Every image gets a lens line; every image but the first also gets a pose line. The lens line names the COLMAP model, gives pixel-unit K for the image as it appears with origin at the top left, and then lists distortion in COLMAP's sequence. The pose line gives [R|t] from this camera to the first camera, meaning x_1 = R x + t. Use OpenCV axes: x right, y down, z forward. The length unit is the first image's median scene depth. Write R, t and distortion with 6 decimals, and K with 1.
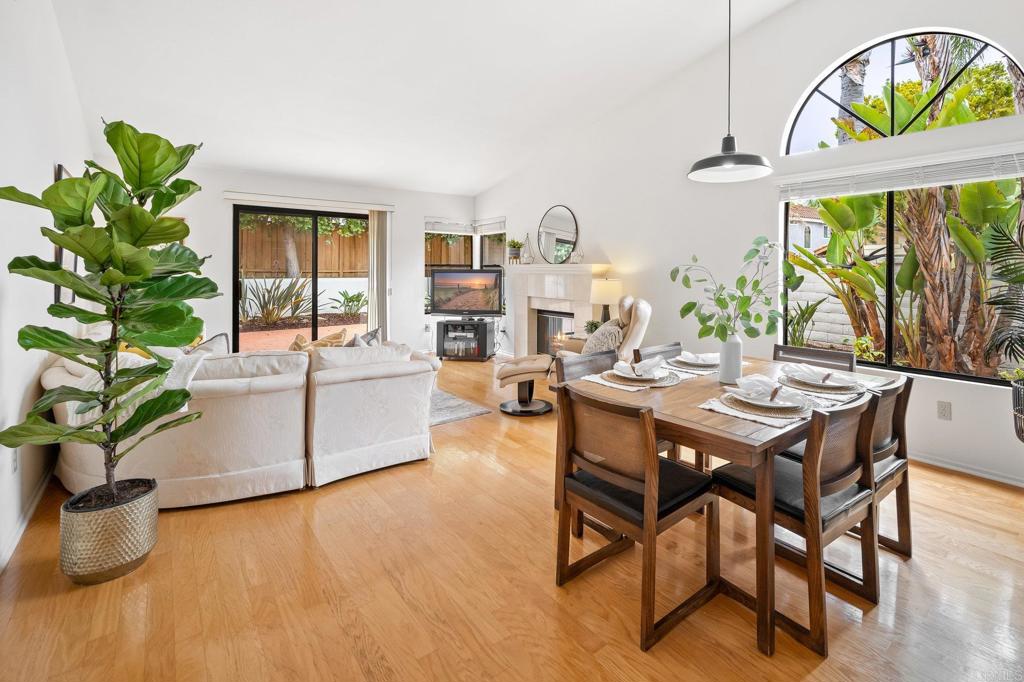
lens RADIAL K [[469.9, 0, 542.3], [0, 469.9, 266.9], [0, 0, 1]] dist [-0.001332, -0.000097]
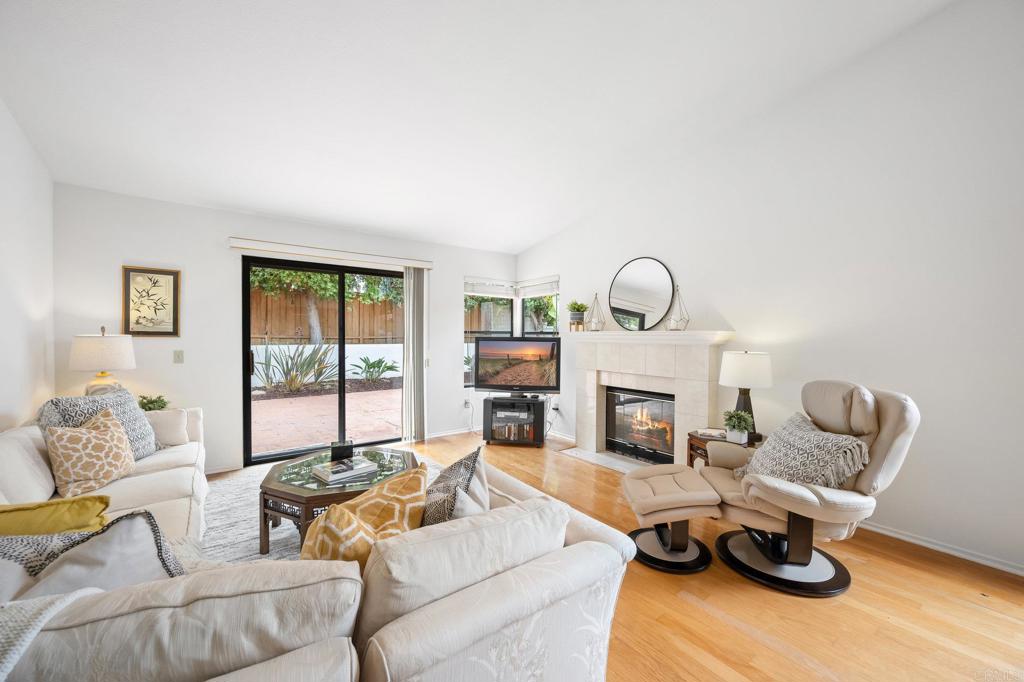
lens RADIAL K [[405.4, 0, 509.5], [0, 405.4, 338.4], [0, 0, 1]] dist [-0.000398, -0.000193]
pose [[0.999121, 0.003873, -0.041739, -0.144203], [-0.003398, 0.999929, 0.011438, -0.000687], [0.041780, -0.011286, 0.999063, 0.269595]]
